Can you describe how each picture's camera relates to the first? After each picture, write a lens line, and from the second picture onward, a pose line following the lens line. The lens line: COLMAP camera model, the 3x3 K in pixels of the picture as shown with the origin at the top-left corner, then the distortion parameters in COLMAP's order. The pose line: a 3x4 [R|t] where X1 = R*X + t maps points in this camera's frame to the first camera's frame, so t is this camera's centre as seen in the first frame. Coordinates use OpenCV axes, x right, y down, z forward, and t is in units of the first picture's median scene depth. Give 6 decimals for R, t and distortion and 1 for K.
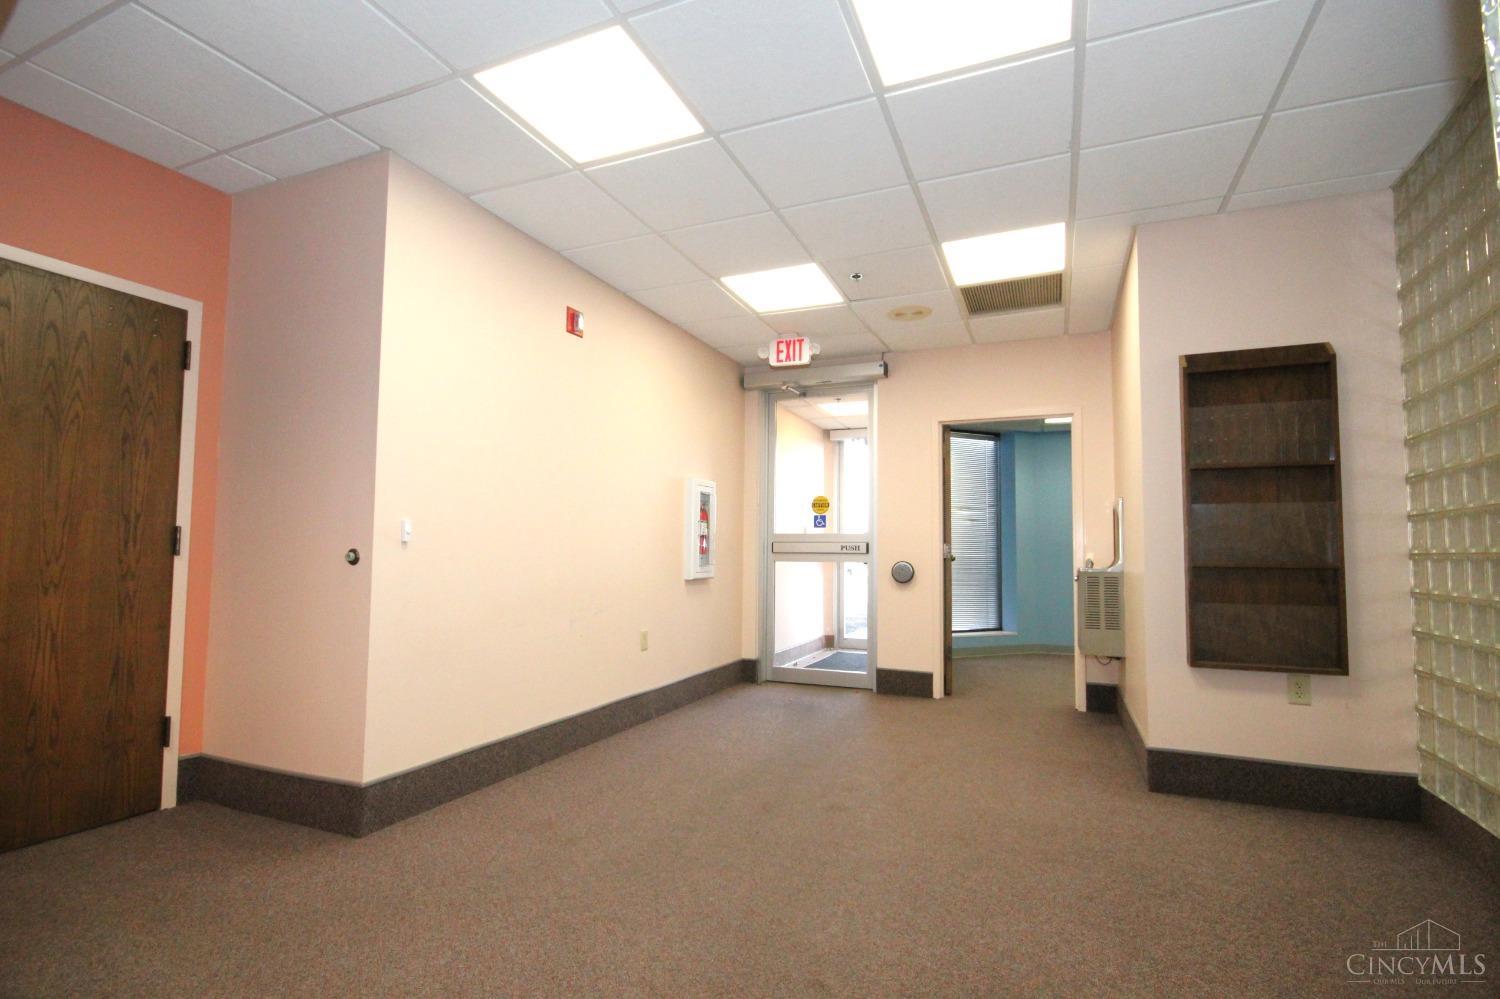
lens RADIAL K [[703.1, 0, 750.0], [0, 703.1, 499.5], [0, 0, 1]] dist [0.002331, 0.000063]
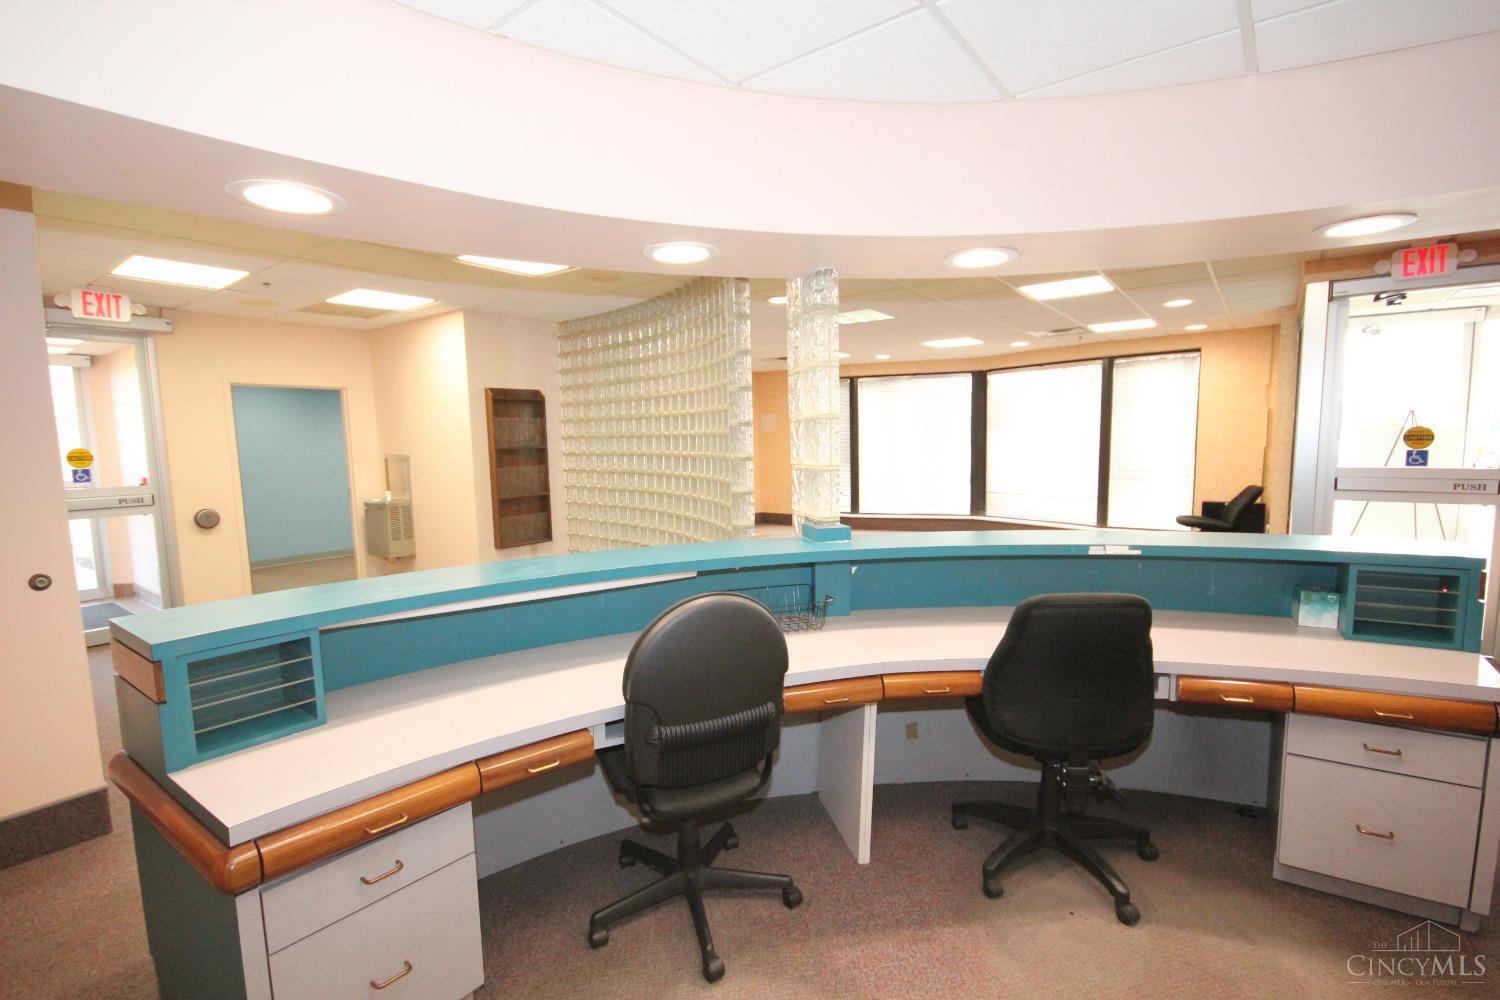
lens RADIAL K [[703.1, 0, 750.0], [0, 703.1, 500.0], [0, 0, 1]] dist [0.002331, 0.000063]
pose [[0.232268, -0.116344, 0.965668, -0.689306], [-0.058524, 0.989350, 0.133274, -0.130160], [-0.970890, -0.087470, 0.222985, -0.079059]]
